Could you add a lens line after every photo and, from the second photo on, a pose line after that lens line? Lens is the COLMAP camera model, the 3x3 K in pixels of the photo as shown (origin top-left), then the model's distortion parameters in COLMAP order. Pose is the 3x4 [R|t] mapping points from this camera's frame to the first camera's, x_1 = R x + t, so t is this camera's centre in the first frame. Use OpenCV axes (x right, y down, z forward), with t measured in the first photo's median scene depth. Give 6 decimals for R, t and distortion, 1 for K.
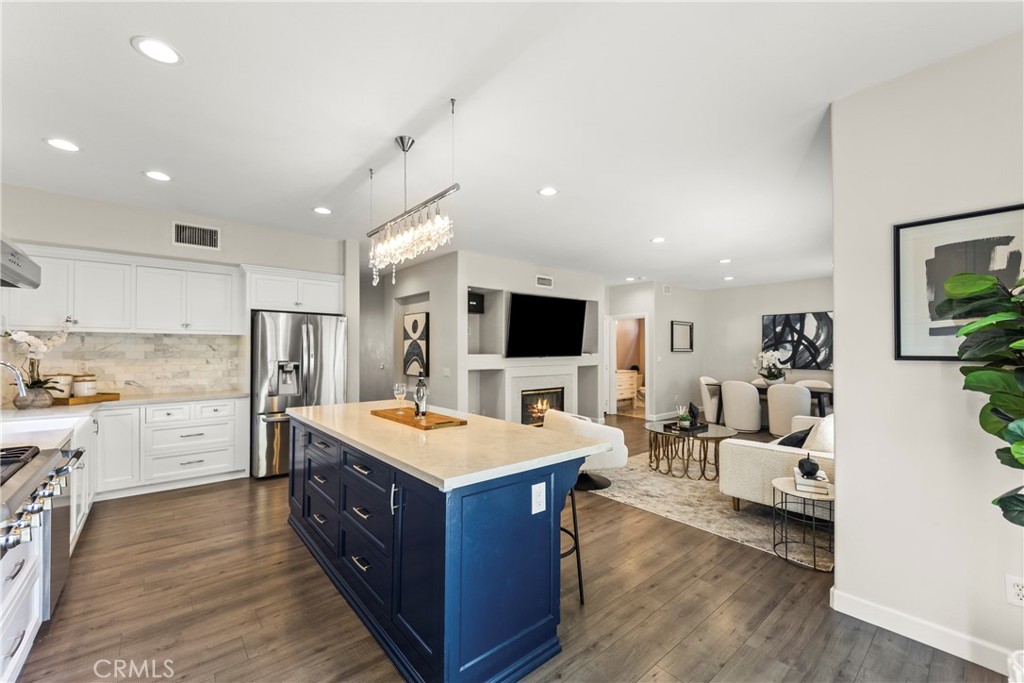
lens RADIAL K [[410.2, 0, 509.5], [0, 410.2, 345.8], [0, 0, 1]] dist [0.033821, -0.015377]
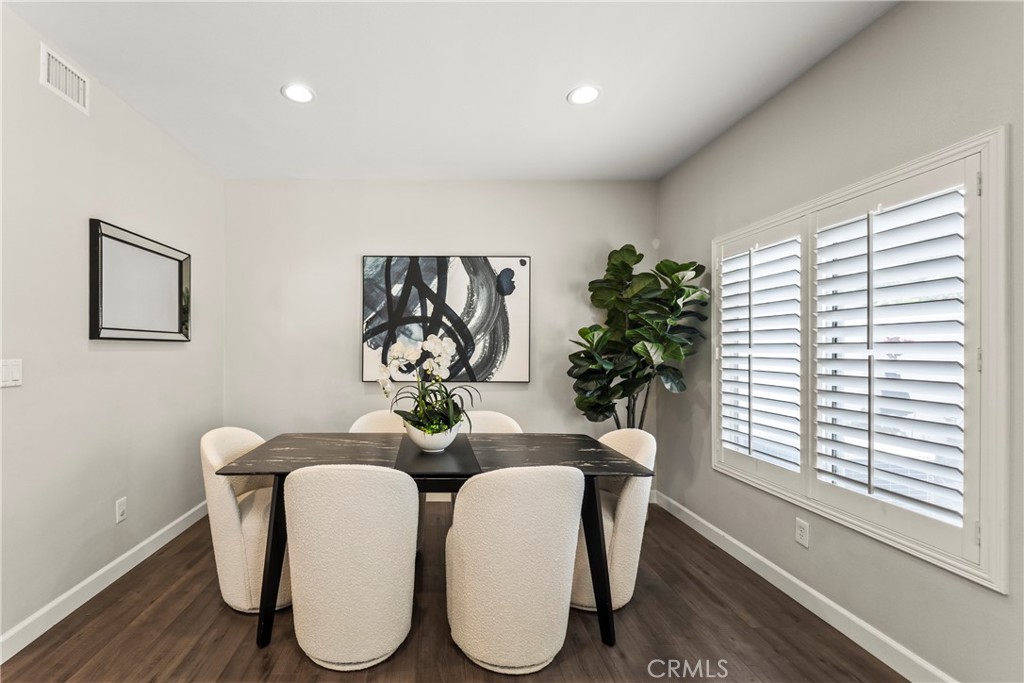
lens RADIAL K [[443.1, 0, 434.1], [0, 443.1, 347.4], [0, 0, 1]] dist [0.020020, 0.000065]
pose [[0.652493, 0.000637, 0.757794, 0.357598], [-0.010083, 0.999918, 0.007842, 0.016572], [-0.757728, -0.012758, 0.652446, 0.732857]]
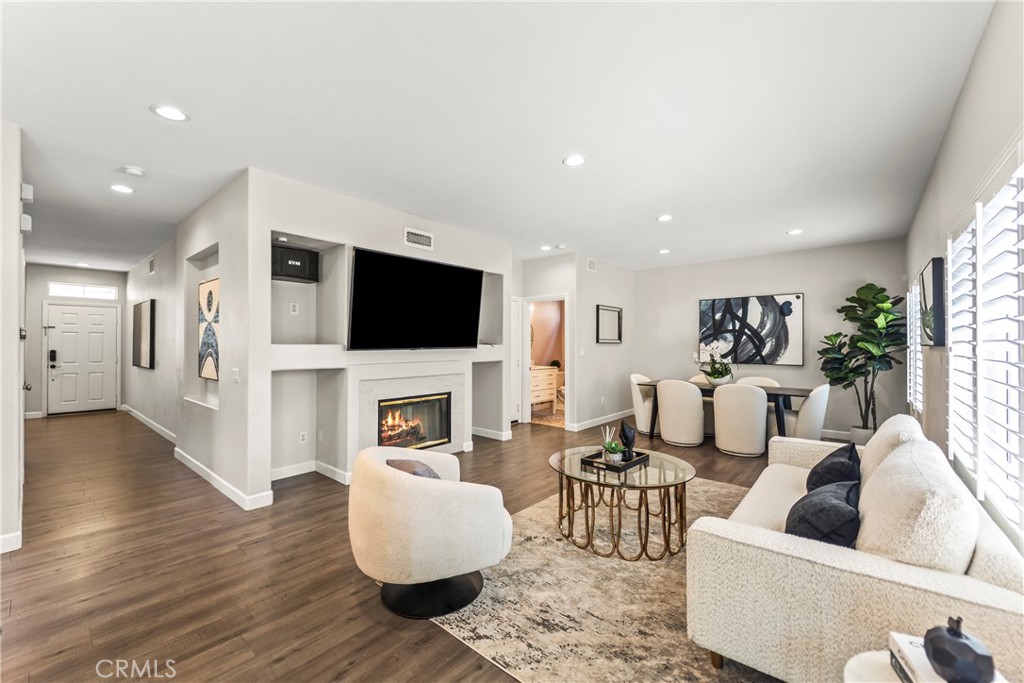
lens RADIAL K [[409.6, 0, 506.3], [0, 409.6, 342.8], [0, 0, 1]] dist [0.028673, -0.015344]
pose [[0.988378, 0.001082, 0.152013, 0.109089], [-0.001775, 0.999989, 0.004419, 0.011482], [-0.152006, -0.004637, 0.988369, 0.265080]]
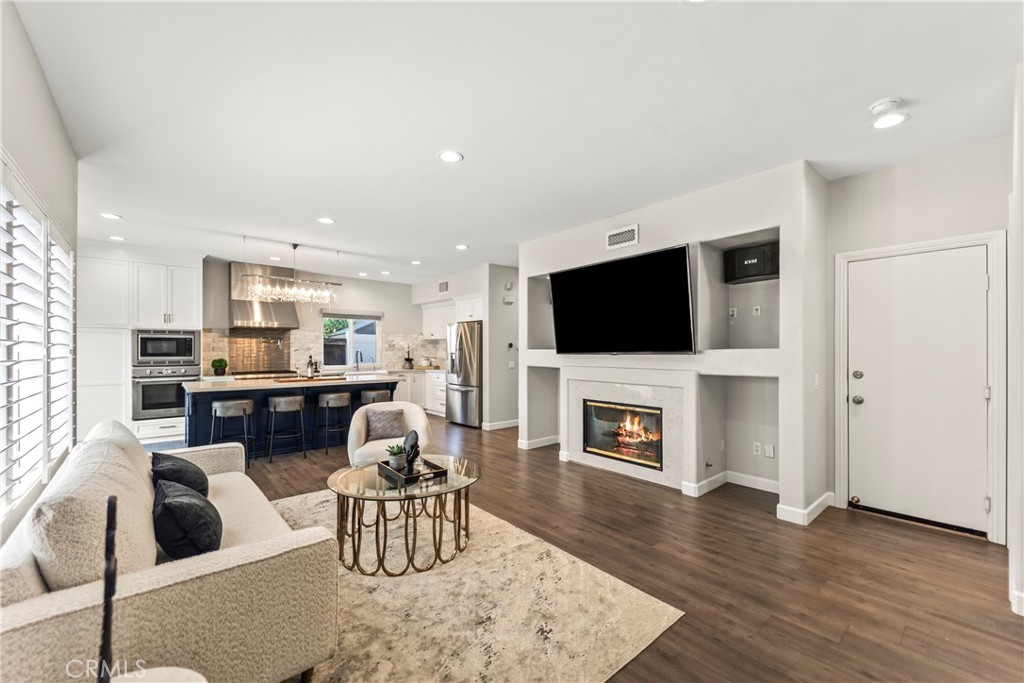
lens RADIAL K [[411.4, 0, 520.2], [0, 411.4, 349.1], [0, 0, 1]] dist [-0.002490, -0.000096]
pose [[0.016681, -0.004793, -0.999849, 0.638086], [0.007421, 0.999962, -0.004670, 0.018453], [0.999833, -0.007342, 0.016716, 0.727780]]
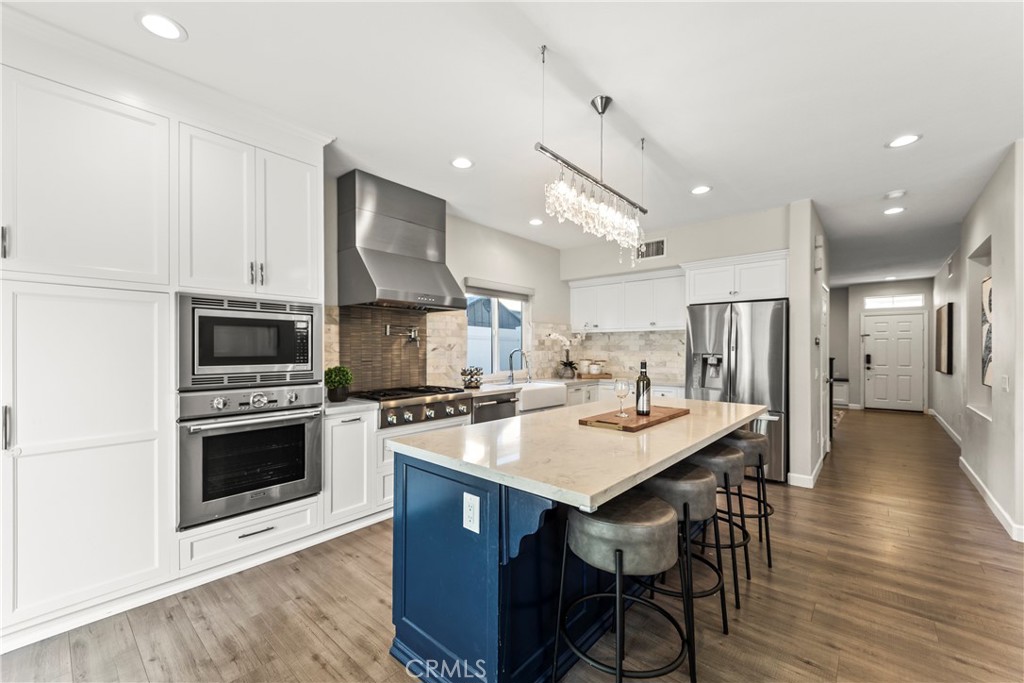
lens RADIAL K [[410.2, 0, 509.5], [0, 410.2, 345.8], [0, 0, 1]] dist [0.033821, -0.015377]
pose [[0.142225, -0.009709, -0.989787, 0.210075], [0.007238, 0.999935, -0.008768, 0.013664], [0.989808, -0.005917, 0.142286, 0.232368]]
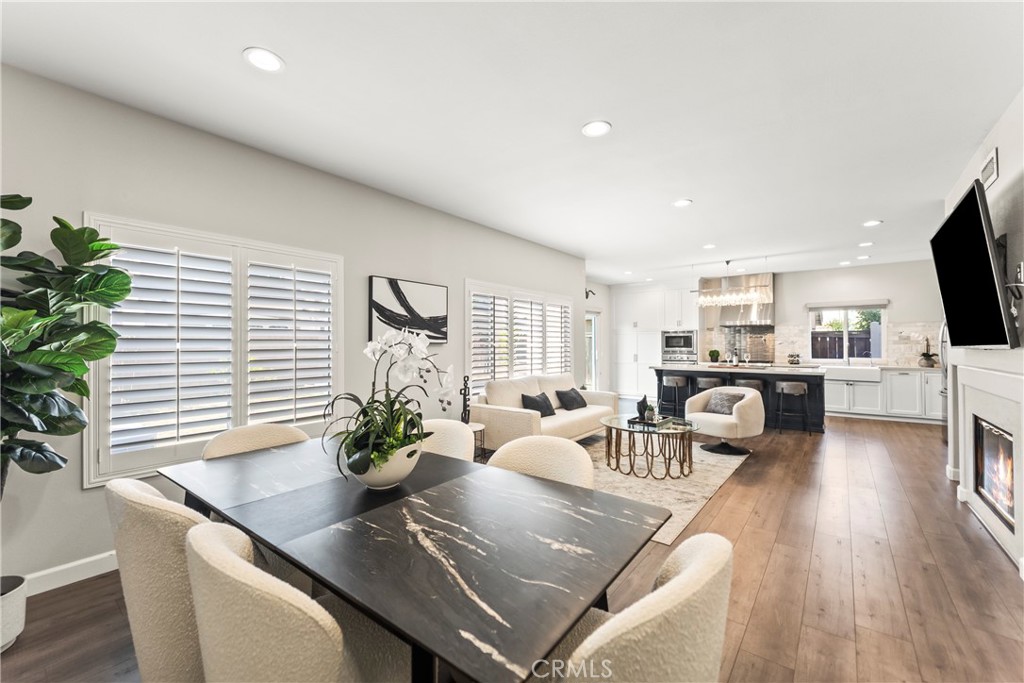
lens RADIAL K [[414.2, 0, 512.0], [0, 414.2, 341.5], [0, 0, 1]] dist [0.041616, -0.016649]
pose [[-0.980051, -0.000357, -0.198748, 0.572249], [0.002577, 0.999891, -0.014506, 0.021334], [0.198731, -0.014729, -0.979943, 1.165893]]
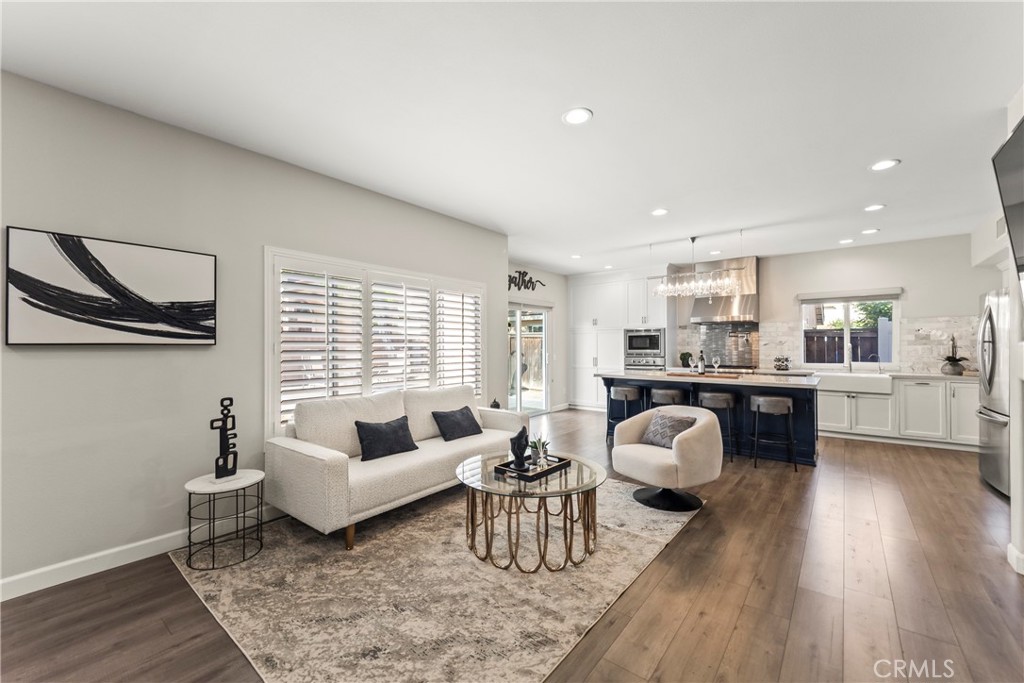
lens RADIAL K [[410.2, 0, 509.5], [0, 410.2, 345.8], [0, 0, 1]] dist [0.033821, -0.015377]
pose [[-0.983102, 0.002250, -0.183047, 0.356025], [0.003531, 0.999972, -0.006671, 0.019436], [0.183026, -0.007204, -0.983082, 0.988595]]
